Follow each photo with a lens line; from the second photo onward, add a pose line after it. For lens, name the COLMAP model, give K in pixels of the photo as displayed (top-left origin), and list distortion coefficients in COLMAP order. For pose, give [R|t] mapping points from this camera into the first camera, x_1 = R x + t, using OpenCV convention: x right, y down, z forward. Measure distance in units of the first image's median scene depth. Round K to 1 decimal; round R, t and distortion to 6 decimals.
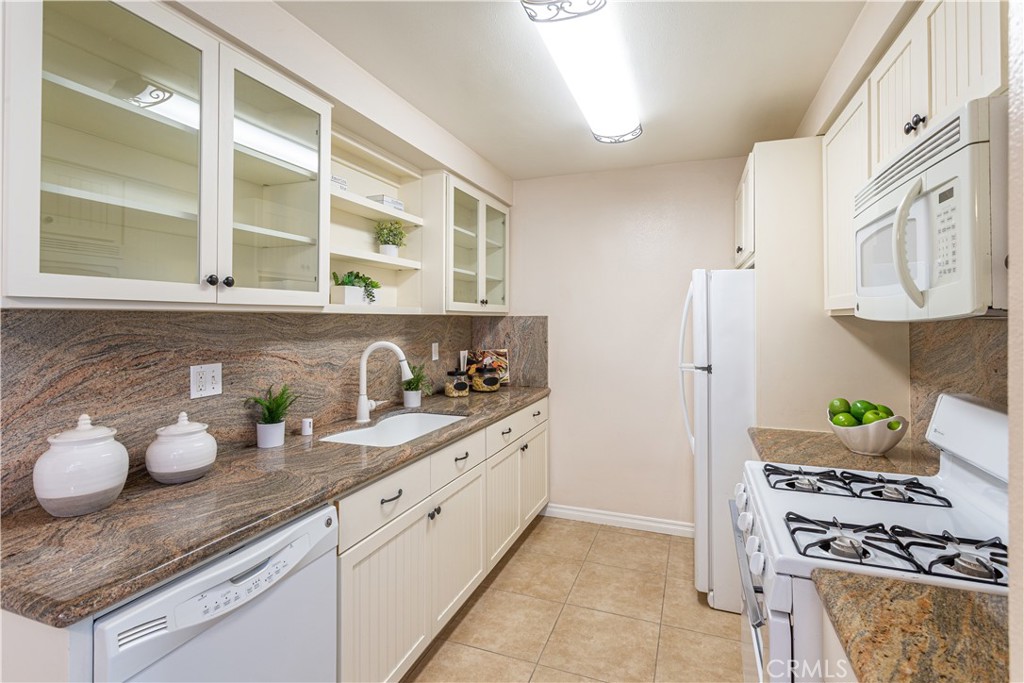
lens RADIAL K [[504.0, 0, 532.2], [0, 504.0, 312.7], [0, 0, 1]] dist [-0.009682, 0.004040]
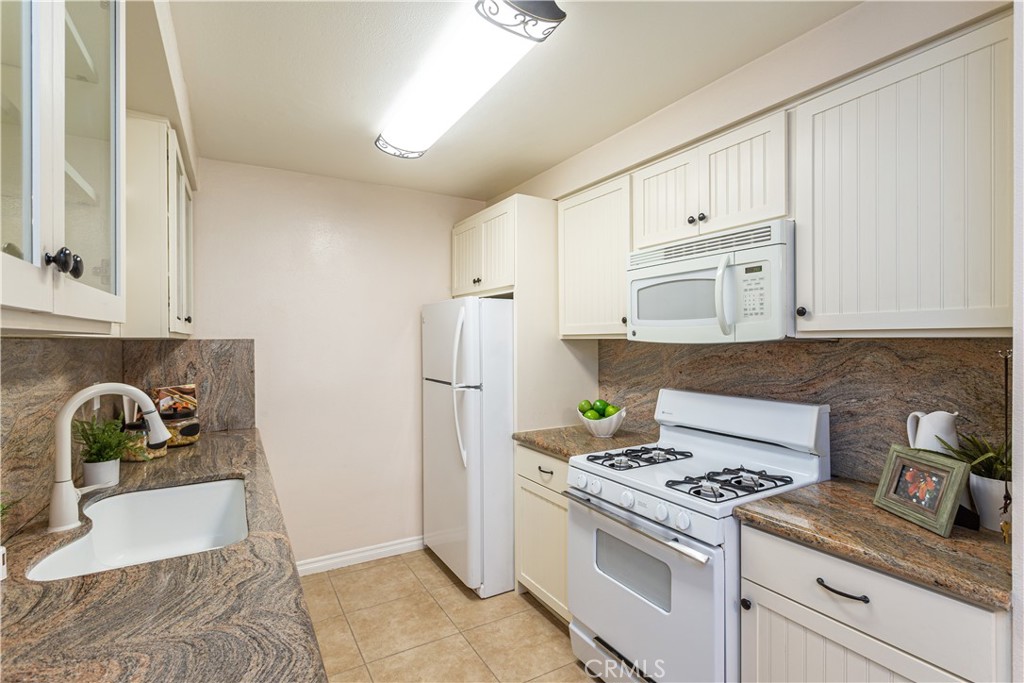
lens RADIAL K [[504.0, 0, 469.5], [0, 504.0, 343.3], [0, 0, 1]] dist [-0.009682, 0.004040]
pose [[0.626510, -0.009089, 0.779360, -0.496883], [-0.005973, 0.999847, 0.016461, -0.002690], [-0.779390, -0.014968, 0.626360, 0.304262]]
